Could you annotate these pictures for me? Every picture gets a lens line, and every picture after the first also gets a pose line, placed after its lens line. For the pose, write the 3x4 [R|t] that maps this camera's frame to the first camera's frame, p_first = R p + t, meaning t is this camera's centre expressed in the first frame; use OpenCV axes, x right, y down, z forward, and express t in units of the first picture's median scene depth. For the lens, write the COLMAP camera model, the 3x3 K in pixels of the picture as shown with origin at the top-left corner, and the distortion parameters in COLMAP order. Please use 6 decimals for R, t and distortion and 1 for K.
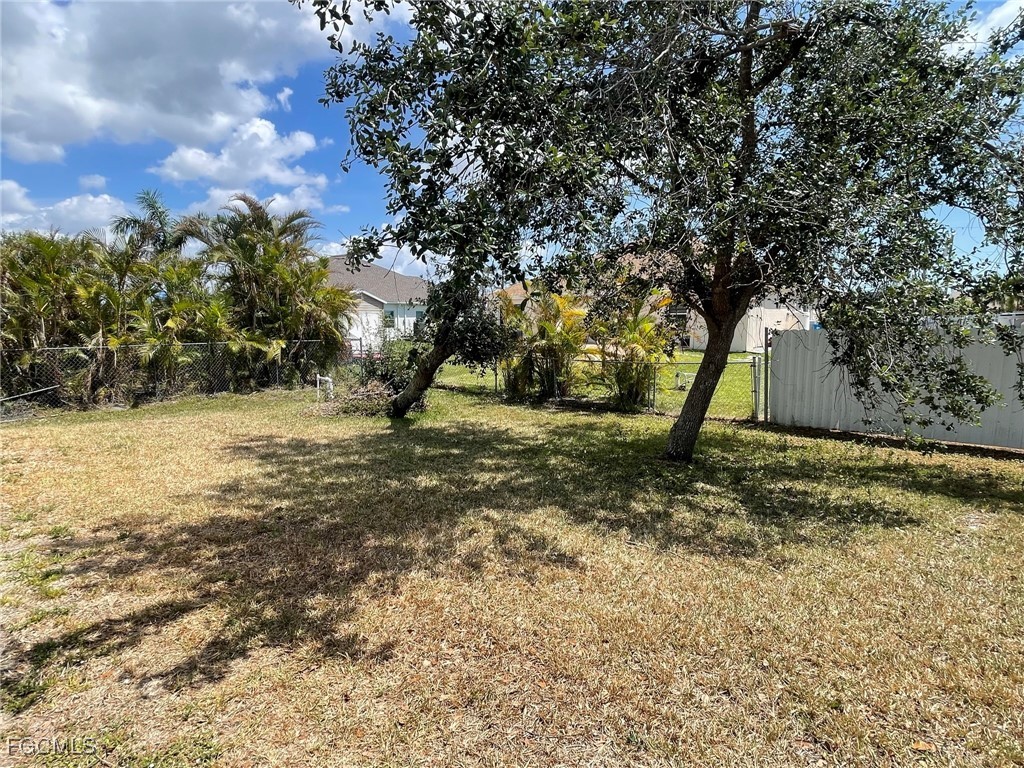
lens RADIAL K [[569.9, 0, 512.0], [0, 569.9, 384.0], [0, 0, 1]] dist [-0.002387, -0.000486]
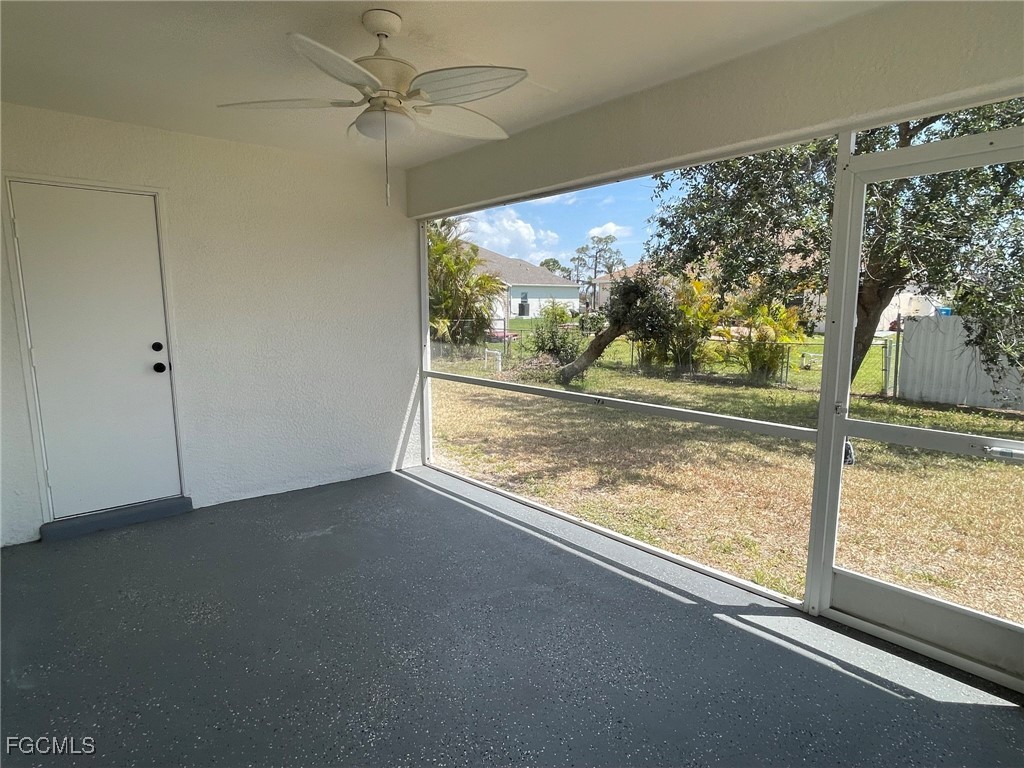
lens RADIAL K [[569.9, 0, 512.0], [0, 569.9, 384.0], [0, 0, 1]] dist [-0.002387, -0.000486]
pose [[0.988571, 0.026941, -0.148329, -0.132847], [-0.021681, 0.999081, 0.036965, 0.014750], [0.149188, -0.033327, 0.988247, -0.217752]]
